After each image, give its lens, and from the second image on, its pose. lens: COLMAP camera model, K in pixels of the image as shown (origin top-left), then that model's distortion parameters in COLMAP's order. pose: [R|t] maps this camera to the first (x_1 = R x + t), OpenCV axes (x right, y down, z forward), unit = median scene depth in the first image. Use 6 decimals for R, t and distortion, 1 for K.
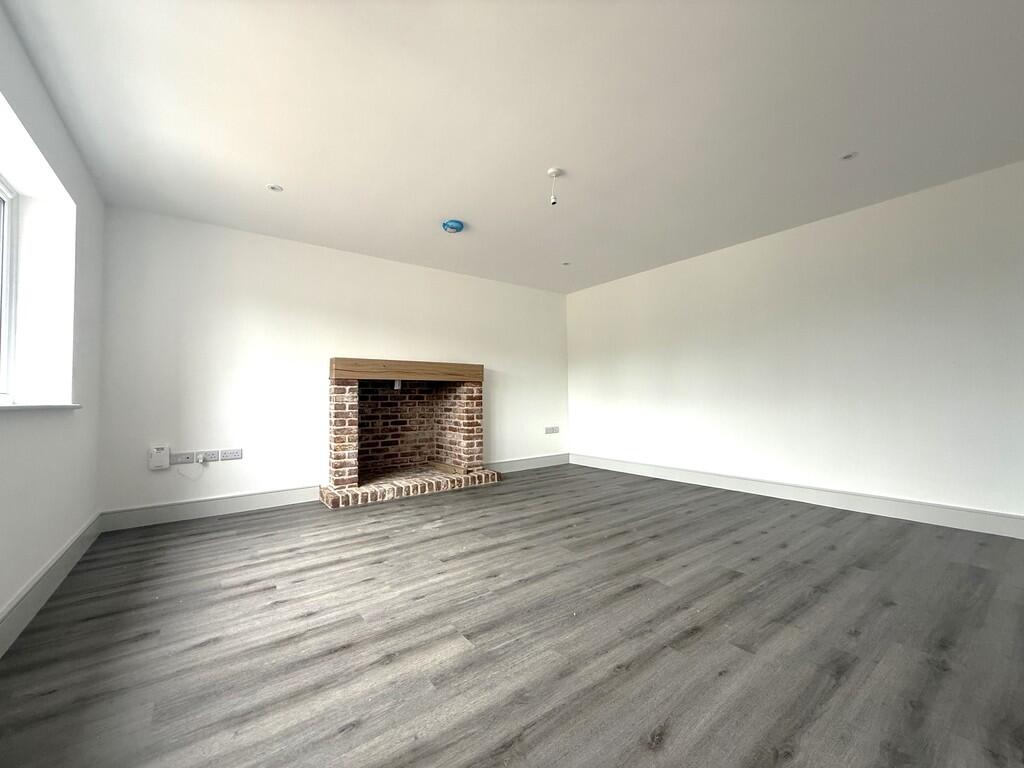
lens RADIAL K [[423.0, 0, 505.8], [0, 423.0, 383.9], [0, 0, 1]] dist [0.000698, -0.000673]
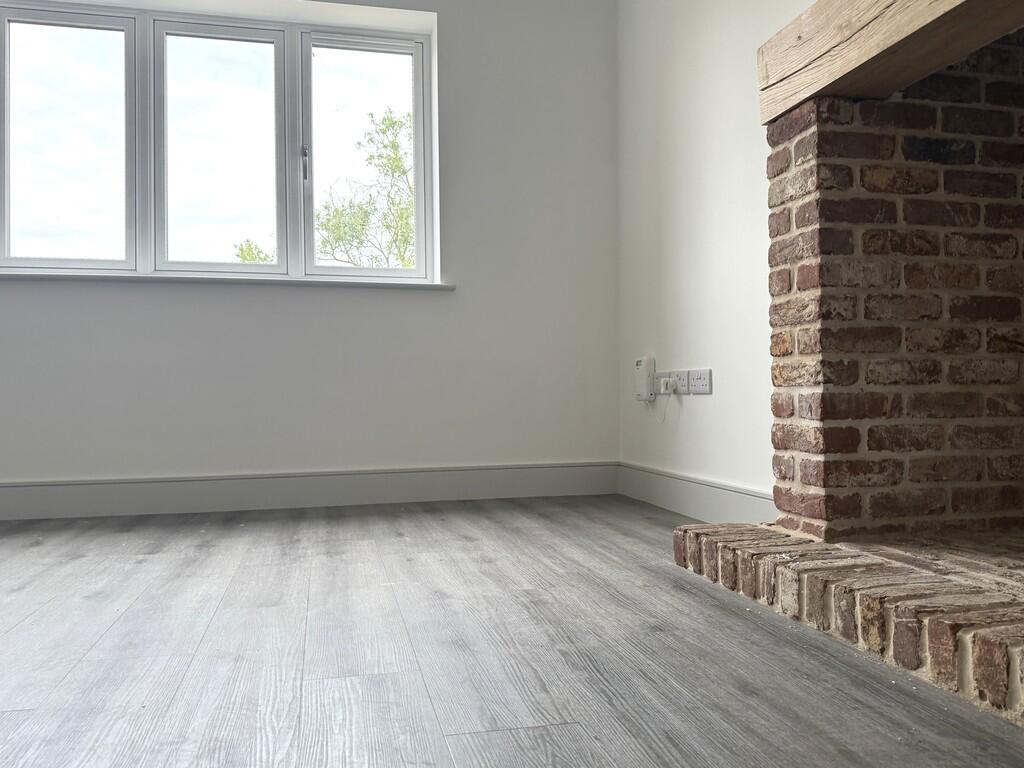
lens RADIAL K [[788.1, 0, 512.0], [0, 788.1, 388.5], [0, 0, 1]] dist [0.004532, -0.002579]
pose [[-0.390362, 0.005649, -0.920644, 0.138279], [0.036606, 0.999286, -0.009389, 0.157034], [0.919934, -0.037366, -0.390290, 1.028129]]
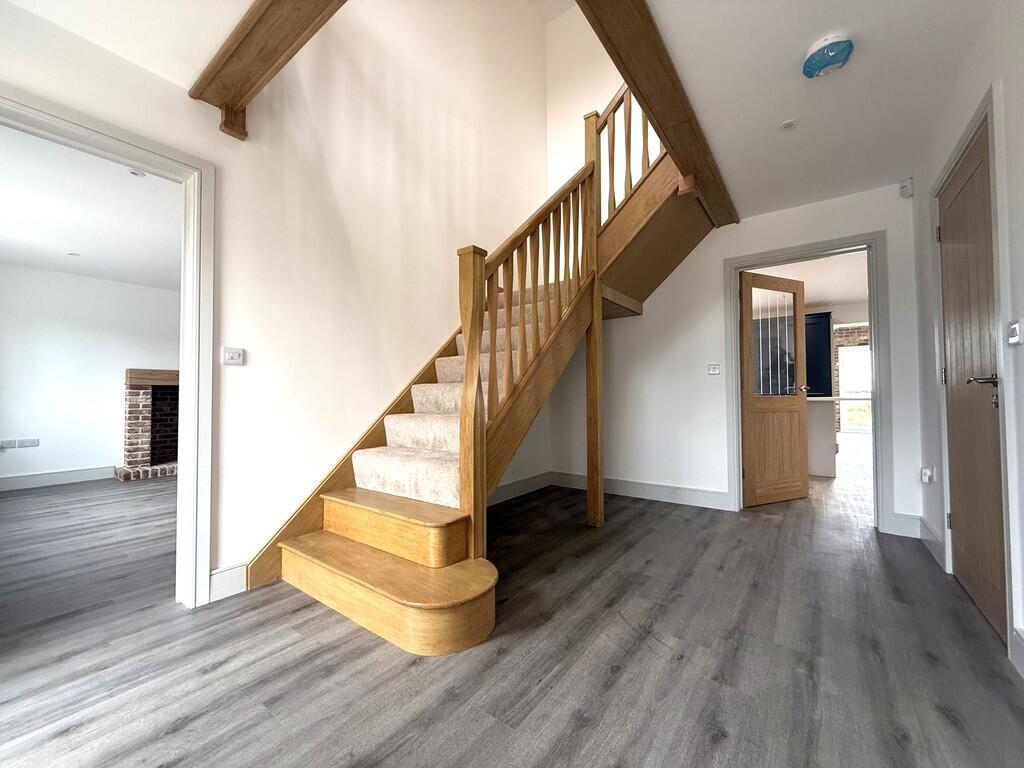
lens RADIAL K [[423.0, 0, 509.6], [0, 423.0, 381.7], [0, 0, 1]] dist [0.000698, -0.000673]
pose [[0.957711, 0.008317, 0.287611, 0.349177], [-0.006429, 0.999951, -0.007508, -0.019140], [-0.287659, 0.005341, 0.957718, -0.601045]]
